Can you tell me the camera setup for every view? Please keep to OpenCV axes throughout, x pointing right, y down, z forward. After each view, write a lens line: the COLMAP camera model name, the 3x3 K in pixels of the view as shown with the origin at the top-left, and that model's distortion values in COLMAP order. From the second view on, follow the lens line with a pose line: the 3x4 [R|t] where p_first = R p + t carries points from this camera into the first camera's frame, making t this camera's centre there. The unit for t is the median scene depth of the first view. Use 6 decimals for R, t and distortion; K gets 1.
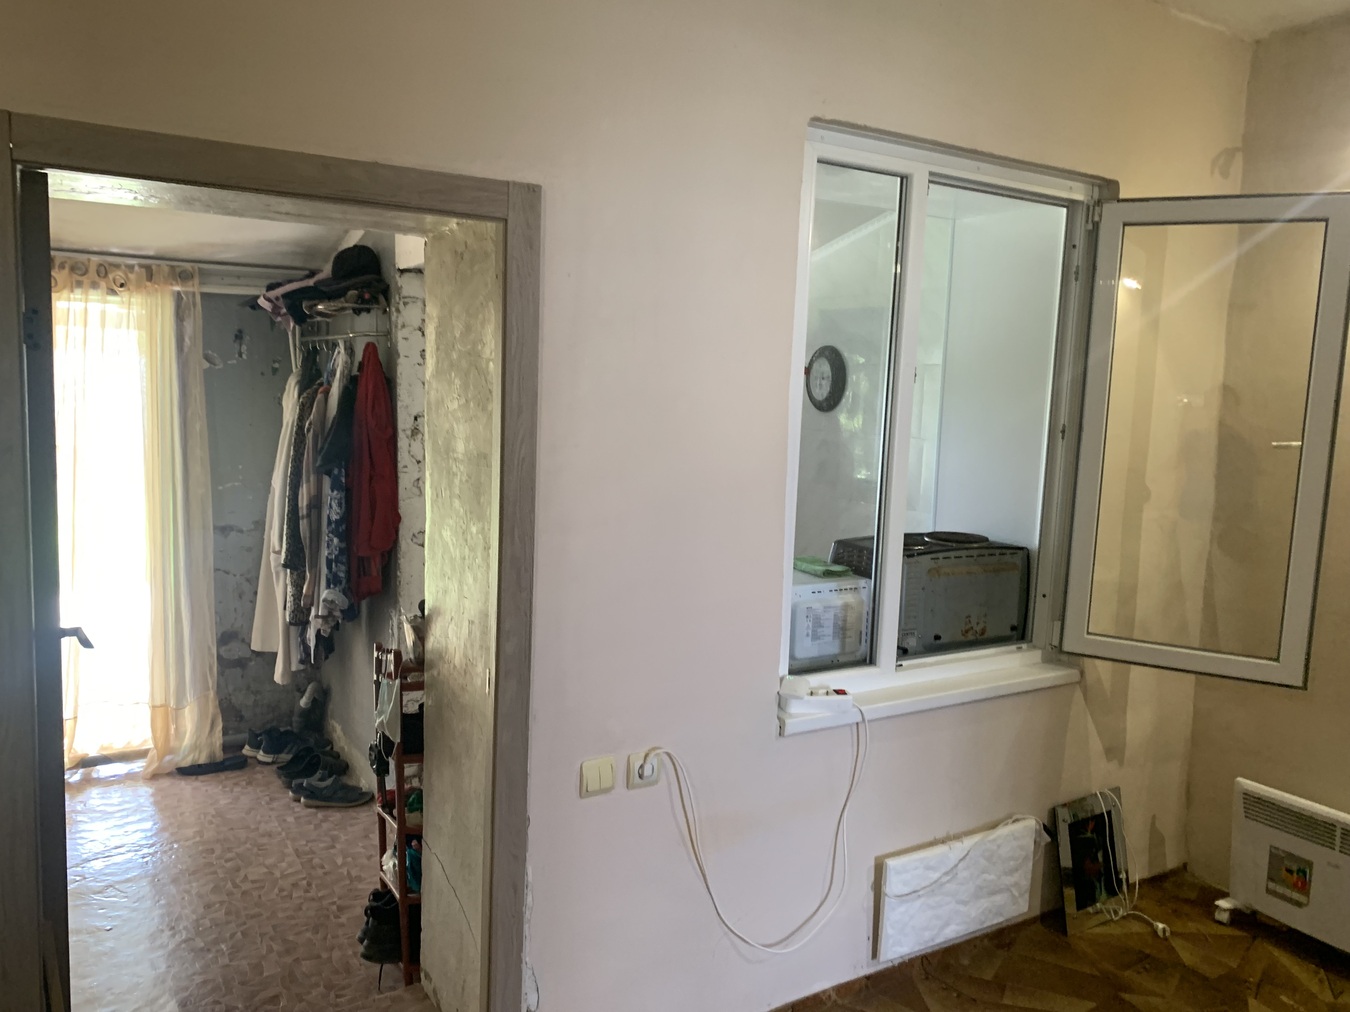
lens RADIAL K [[1047.3, 0, 665.9], [0, 1047.3, 498.4], [0, 0, 1]] dist [0.043325, -0.042709]
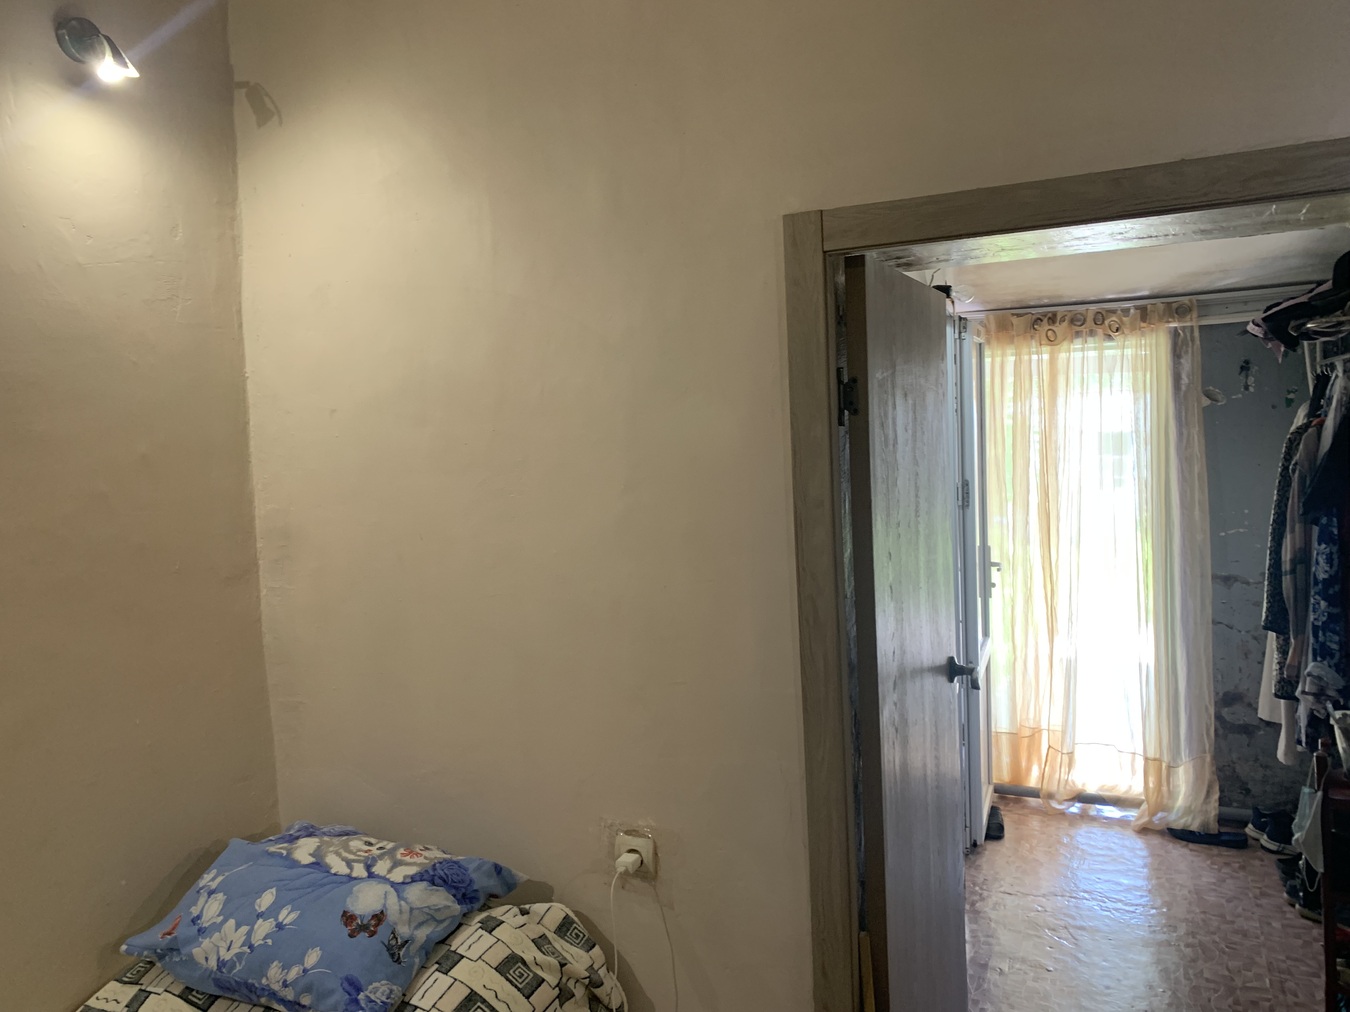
lens RADIAL K [[1047.3, 0, 669.9], [0, 1047.3, 493.8], [0, 0, 1]] dist [0.043325, -0.042709]
pose [[0.540957, 0.002402, -0.841047, 0.095232], [-0.033248, 0.999275, -0.018531, -0.012509], [0.840393, 0.037988, 0.540644, 0.101751]]
